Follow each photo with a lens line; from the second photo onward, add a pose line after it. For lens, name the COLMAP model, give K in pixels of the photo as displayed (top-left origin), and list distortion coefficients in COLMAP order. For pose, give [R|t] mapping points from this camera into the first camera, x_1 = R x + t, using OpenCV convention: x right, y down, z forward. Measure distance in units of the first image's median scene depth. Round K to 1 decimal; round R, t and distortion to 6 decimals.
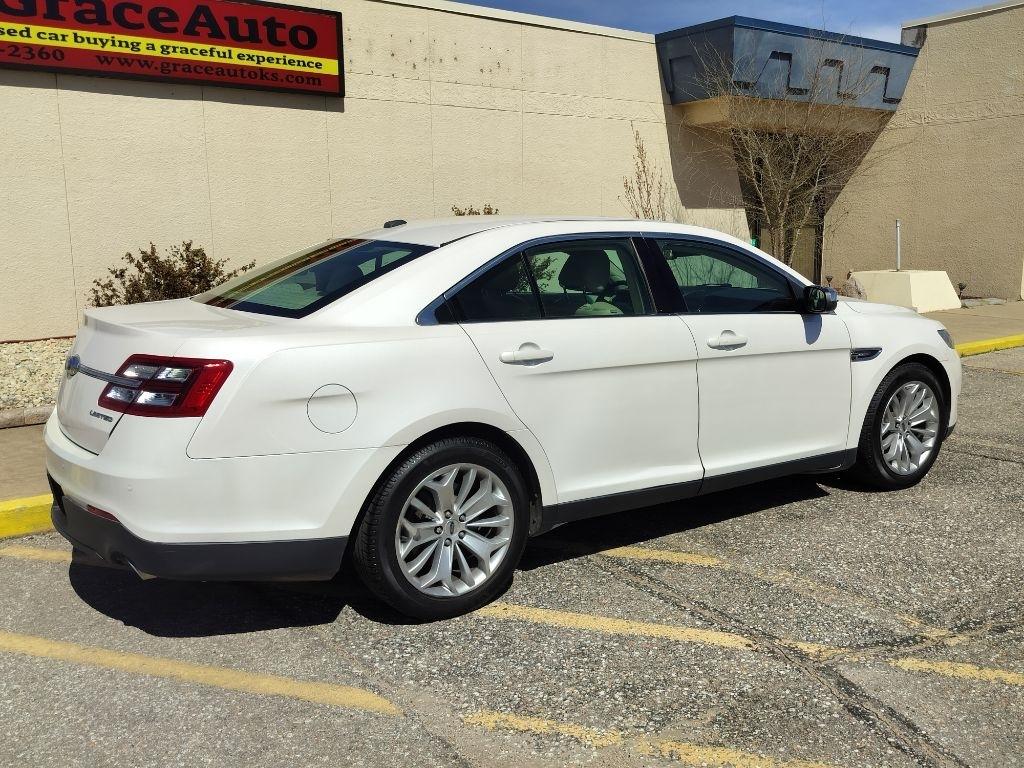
lens RADIAL K [[922.6, 0, 507.3], [0, 922.6, 386.8], [0, 0, 1]] dist [0.072070, -0.114540]
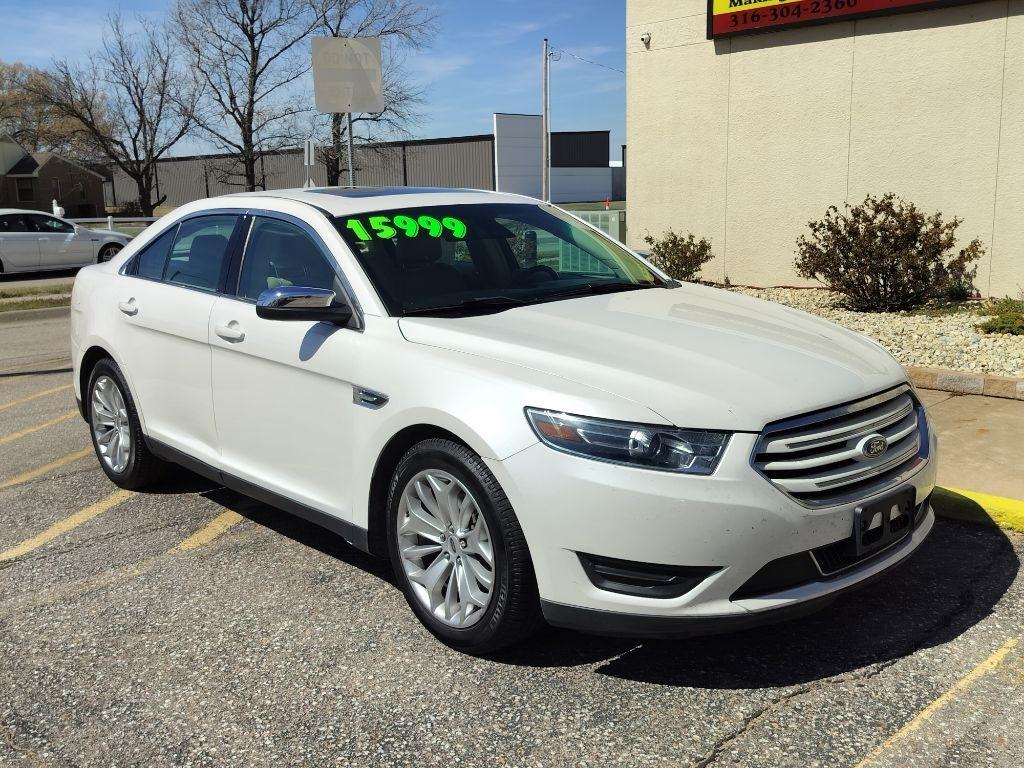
lens RADIAL K [[998.1, 0, 508.6], [0, 998.1, 383.4], [0, 0, 1]] dist [0.089316, -0.157885]
pose [[0.146218, 0.193198, -0.970203, 0.575630], [-0.140614, 0.974845, 0.172931, -0.096796], [0.979208, 0.111138, 0.169706, 0.510295]]
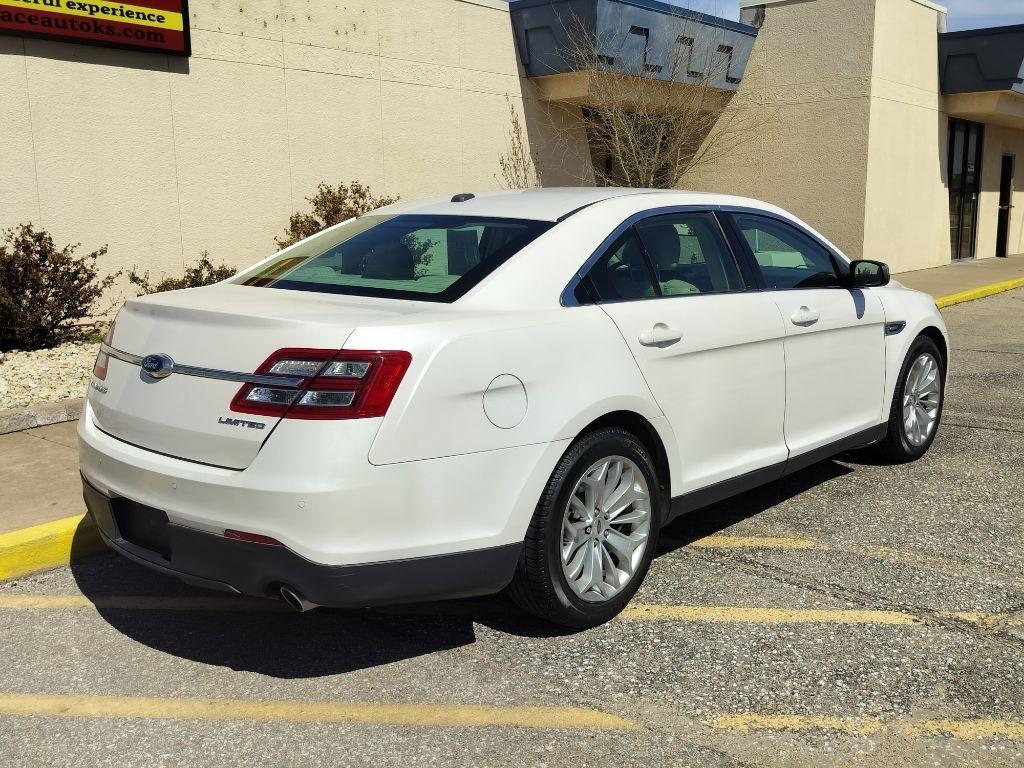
lens RADIAL K [[998.1, 0, 508.6], [0, 998.1, 383.4], [0, 0, 1]] dist [0.089316, -0.157885]
pose [[0.970651, -0.043542, 0.236519, -0.146713], [0.043470, 0.999039, 0.005519, 0.000347], [-0.236532, 0.004924, 0.971611, 0.020488]]
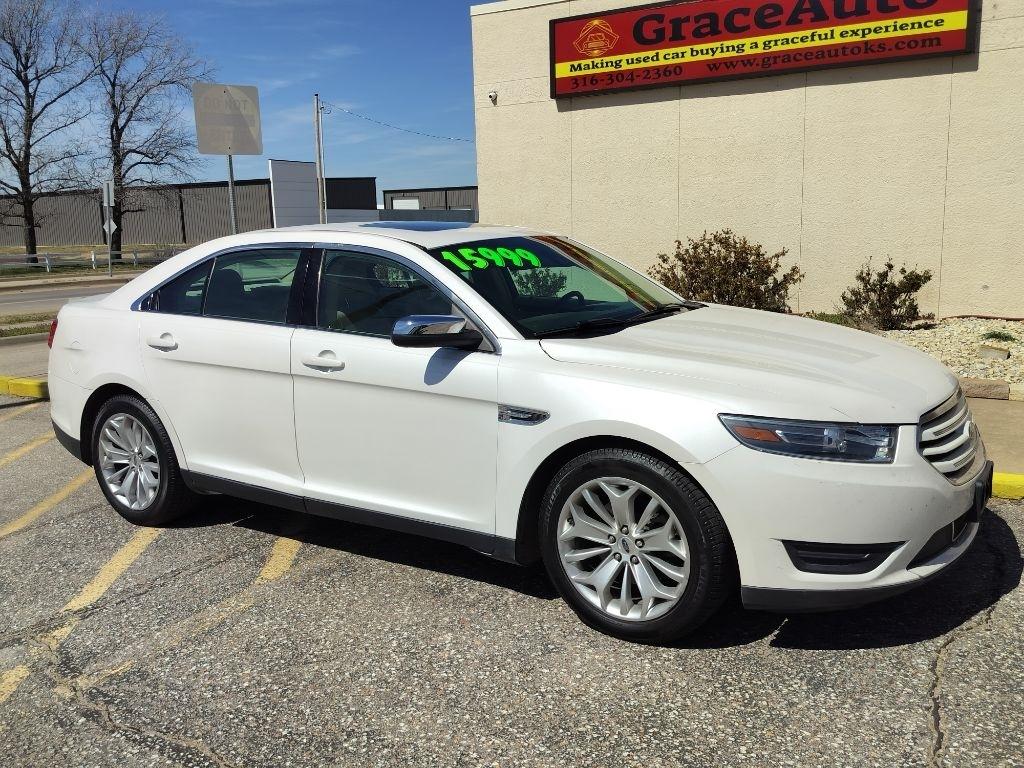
lens RADIAL K [[889.4, 0, 507.9], [0, 889.4, 380.0], [0, 0, 1]] dist [0.068930, -0.103439]
pose [[0.392733, 0.156728, -0.906199, 0.522776], [-0.128250, 0.985076, 0.114788, -0.073078], [0.910666, 0.071139, 0.406973, 0.371005]]
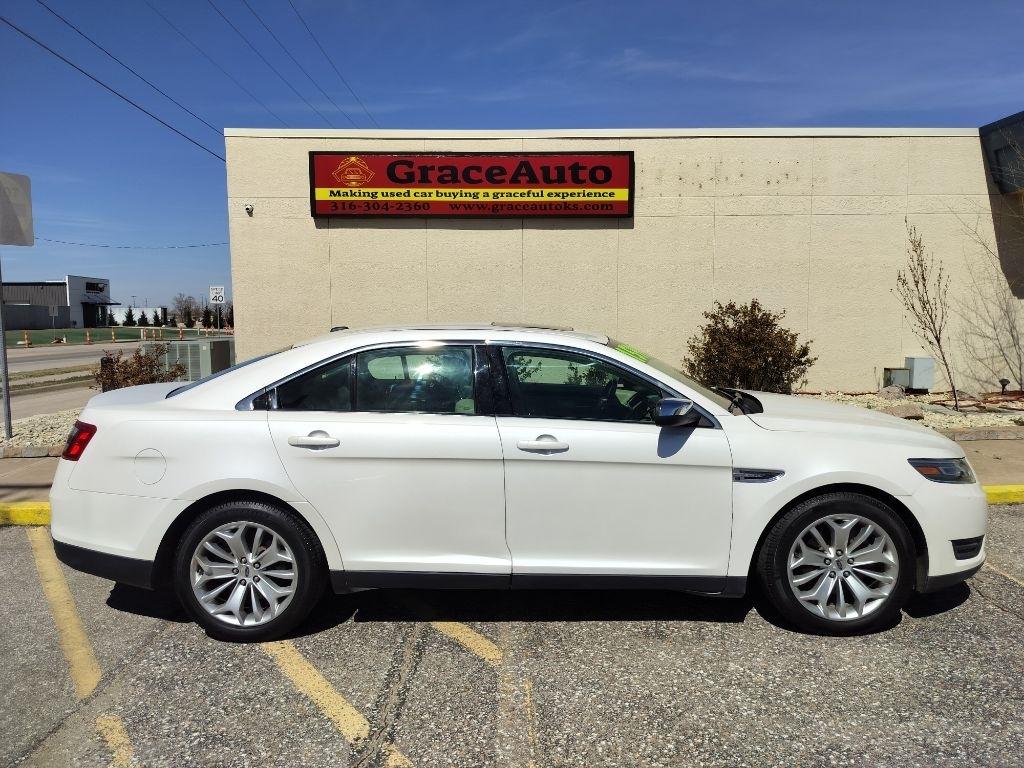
lens RADIAL K [[723.6, 0, 507.5], [0, 723.6, 386.5], [0, 0, 1]] dist [0.064928, -0.081840]
pose [[0.820608, 0.058677, -0.568471, 0.307194], [-0.096053, 0.994726, -0.035982, -0.038253], [0.563361, 0.084130, 0.821916, 0.138167]]
